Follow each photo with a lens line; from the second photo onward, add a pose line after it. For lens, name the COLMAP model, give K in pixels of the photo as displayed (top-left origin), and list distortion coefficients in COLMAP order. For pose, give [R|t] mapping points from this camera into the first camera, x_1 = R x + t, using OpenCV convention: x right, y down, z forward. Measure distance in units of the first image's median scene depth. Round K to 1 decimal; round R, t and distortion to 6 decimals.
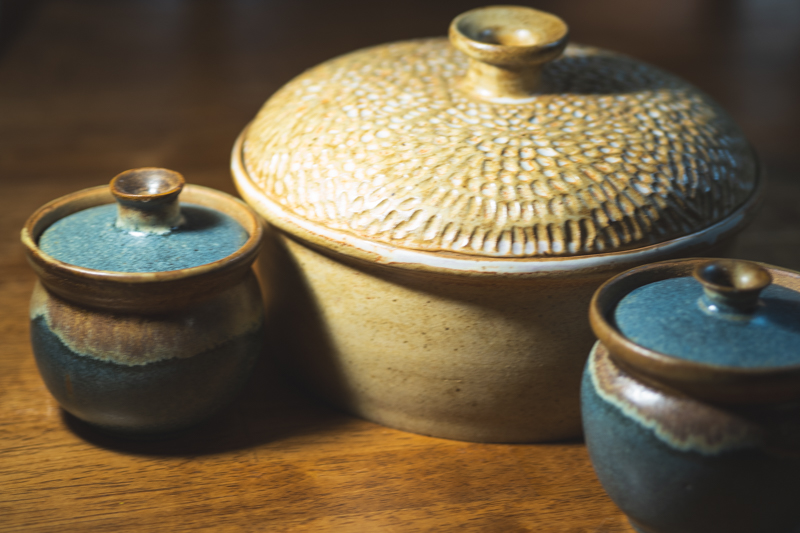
lens RADIAL K [[2241.1, 0, 400.0], [0, 2241.1, 266.5], [0, 0, 1]] dist [0.323899, -0.436183]
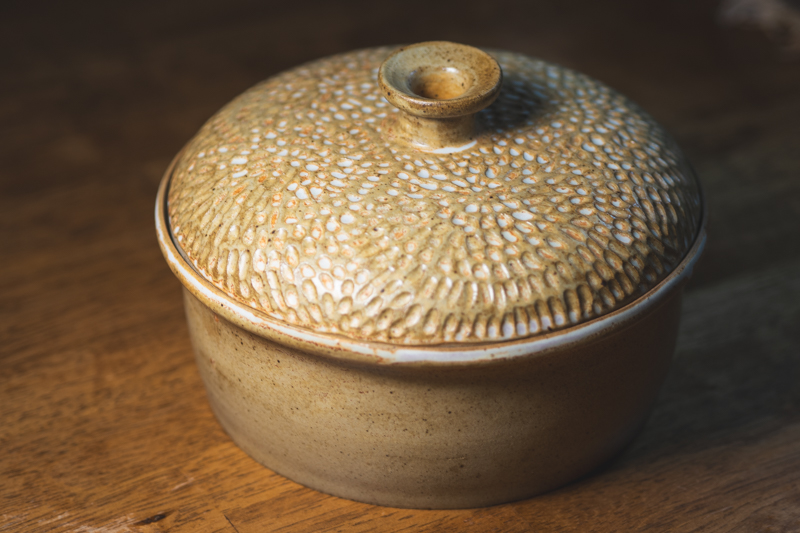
lens RADIAL K [[2241.1, 0, 400.0], [0, 2241.1, 266.5], [0, 0, 1]] dist [0.323899, -0.436183]
pose [[0.962275, -0.169583, 0.212766, -0.193906], [0.134579, 0.976300, 0.169491, -0.199625], [-0.236466, -0.134463, 0.962291, 0.080936]]
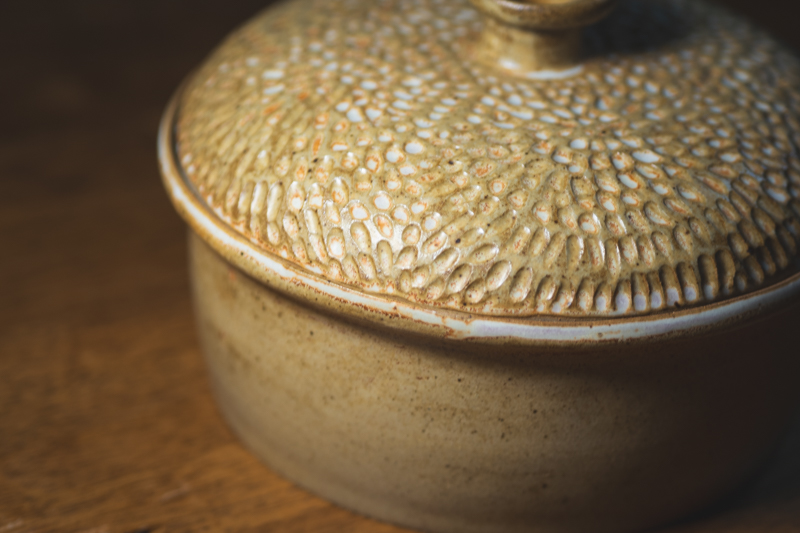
lens RADIAL K [[2286.7, 0, 400.0], [0, 2286.7, 266.5], [0, 0, 1]] dist [0.300739, 1.820547]
pose [[0.969102, -0.106261, 0.222598, -0.181648], [0.078930, 0.988591, 0.128292, -0.117413], [-0.233690, -0.106759, 0.966432, 0.292414]]
